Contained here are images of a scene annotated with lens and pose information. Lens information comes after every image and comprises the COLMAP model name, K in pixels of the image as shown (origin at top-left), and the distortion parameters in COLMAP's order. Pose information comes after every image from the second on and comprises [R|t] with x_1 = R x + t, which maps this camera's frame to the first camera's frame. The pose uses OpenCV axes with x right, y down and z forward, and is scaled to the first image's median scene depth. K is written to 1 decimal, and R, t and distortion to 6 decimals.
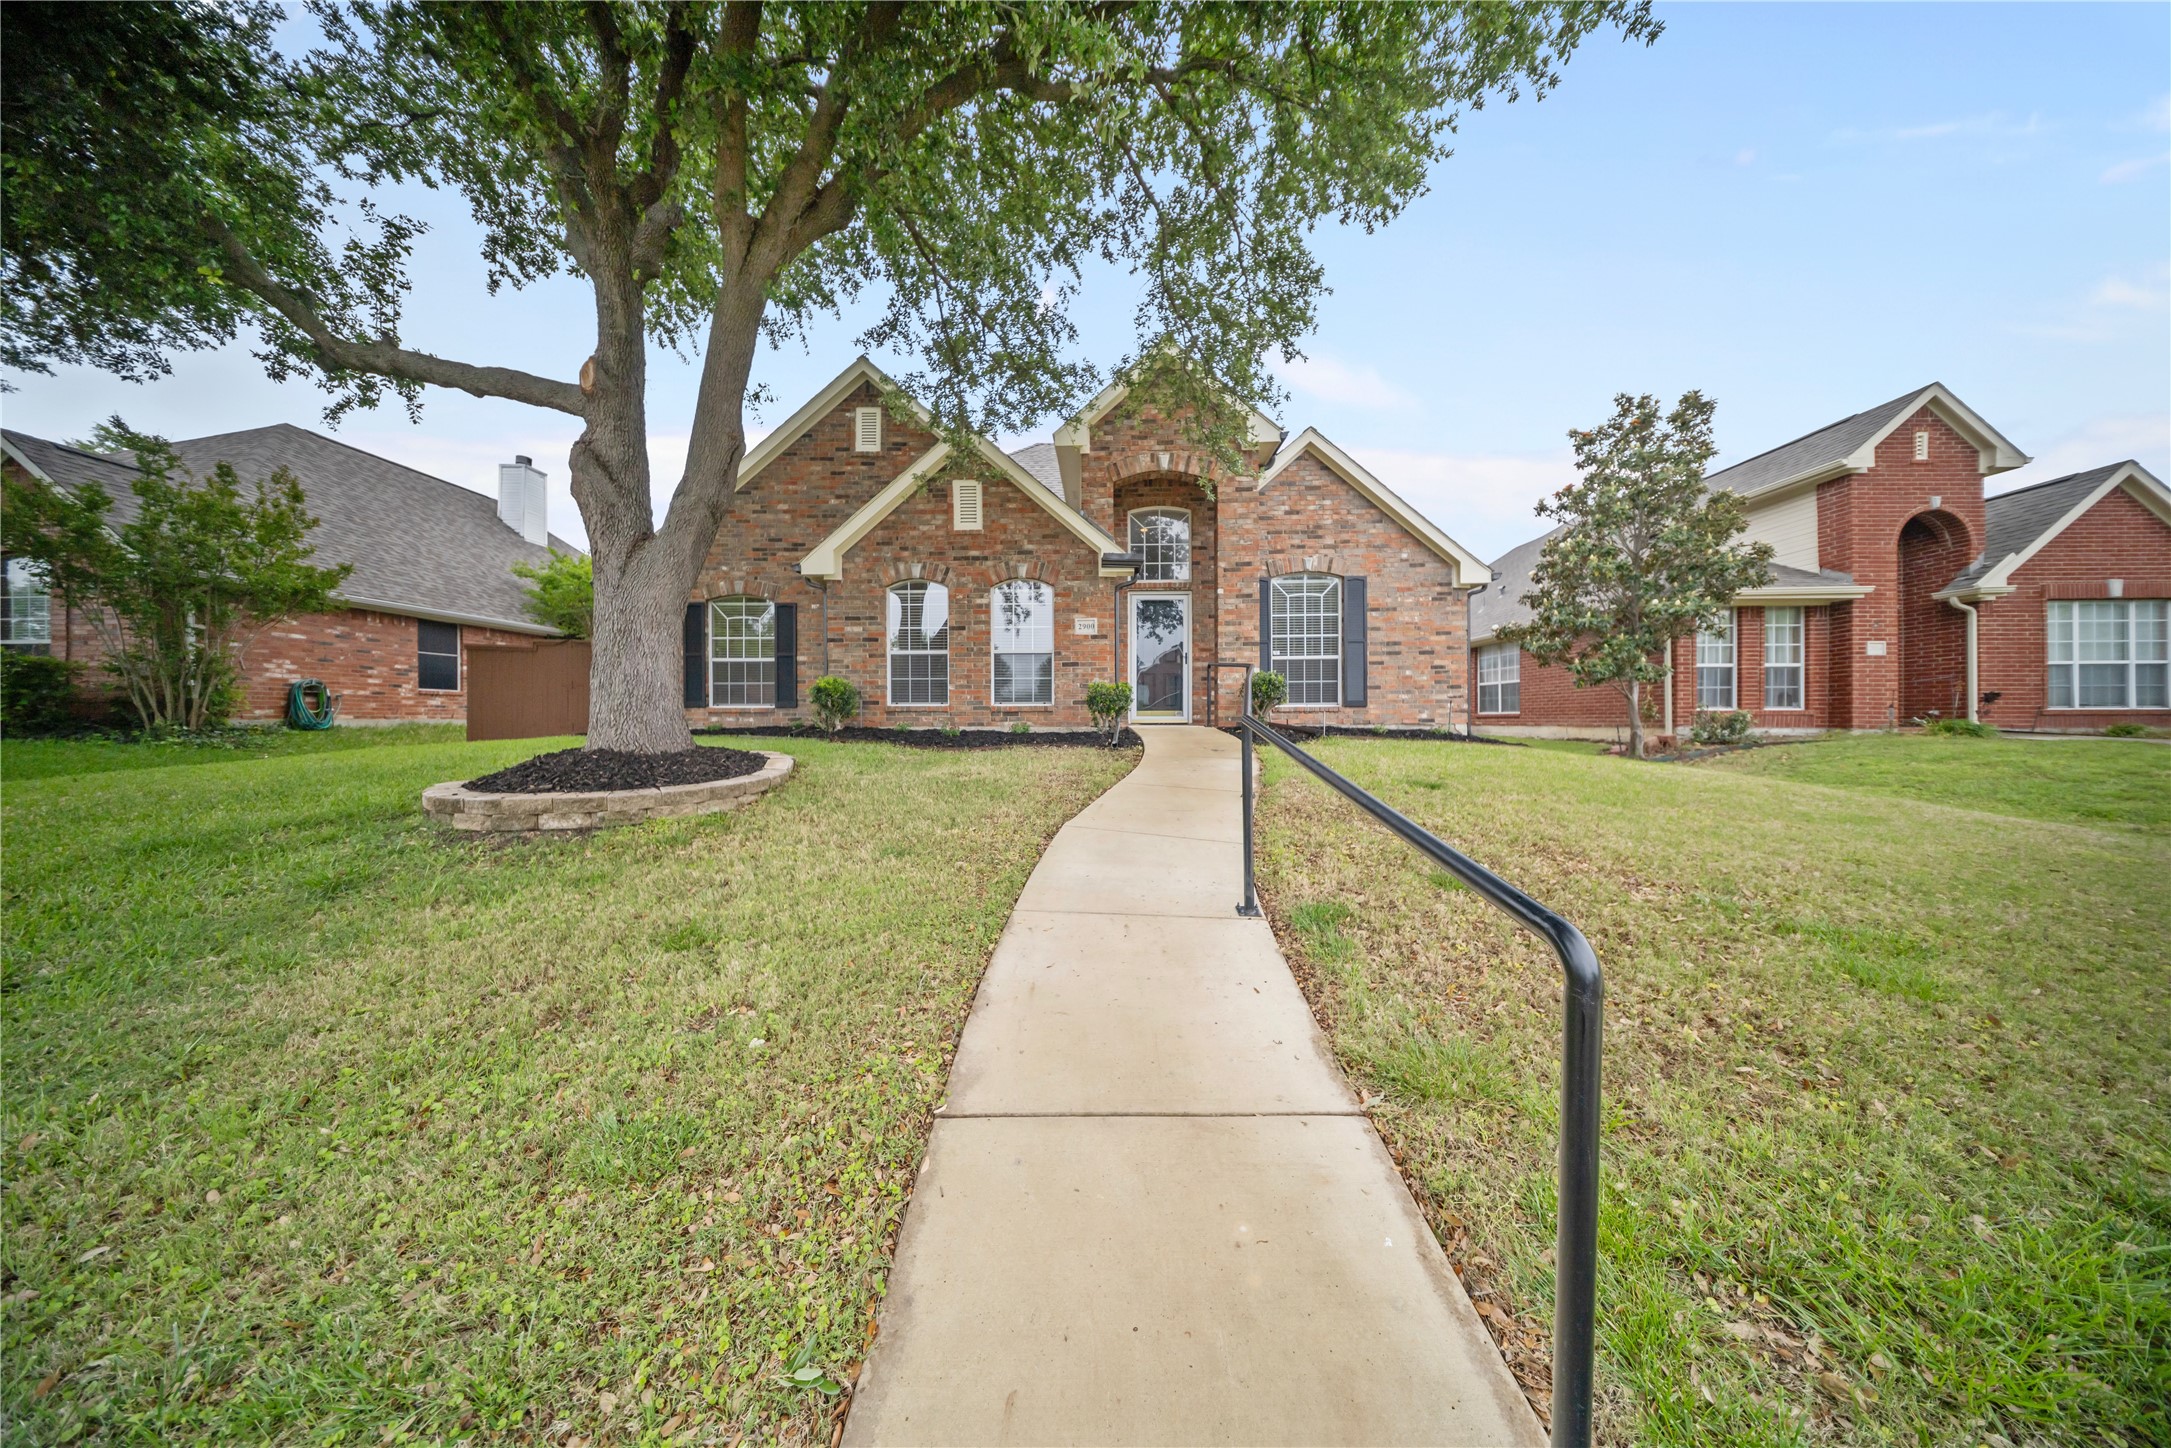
lens RADIAL K [[636.6, 0, 1091.2], [0, 636.6, 716.2], [0, 0, 1]] dist [0.000436, -0.001795]
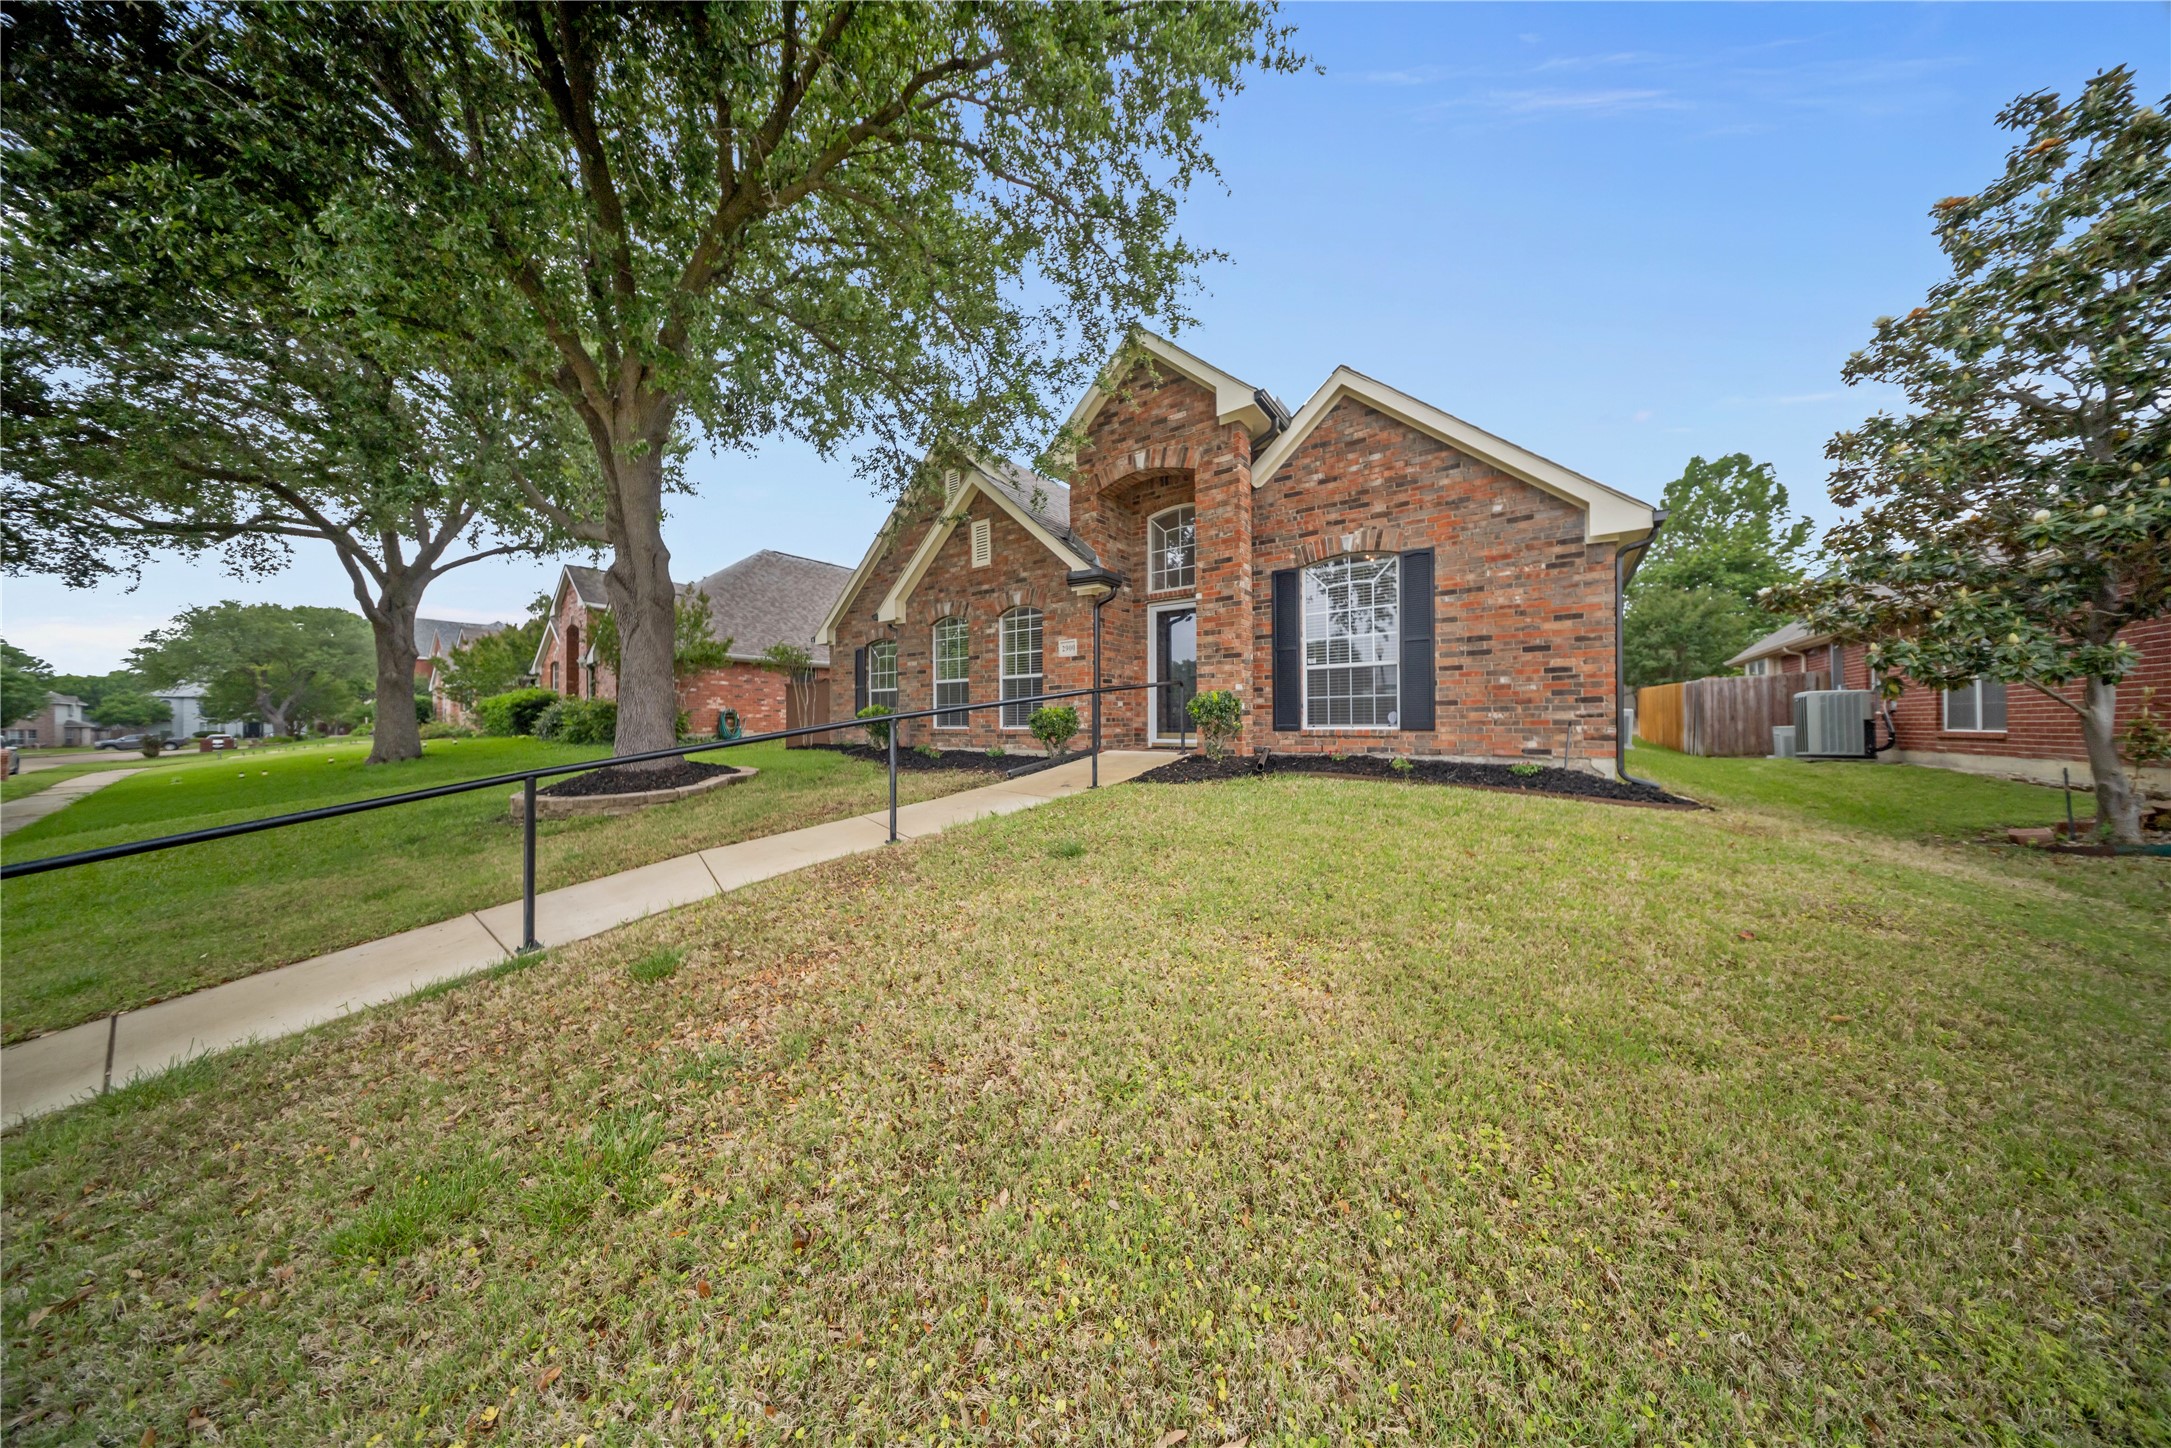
lens RADIAL K [[636.6, 0, 1091.2], [0, 636.6, 716.2], [0, 0, 1]] dist [0.000436, -0.001795]
pose [[0.824615, -0.006951, -0.565652, 0.520785], [0.004268, 0.999972, -0.006067, -0.028117], [0.565679, 0.002589, 0.824622, 0.196001]]
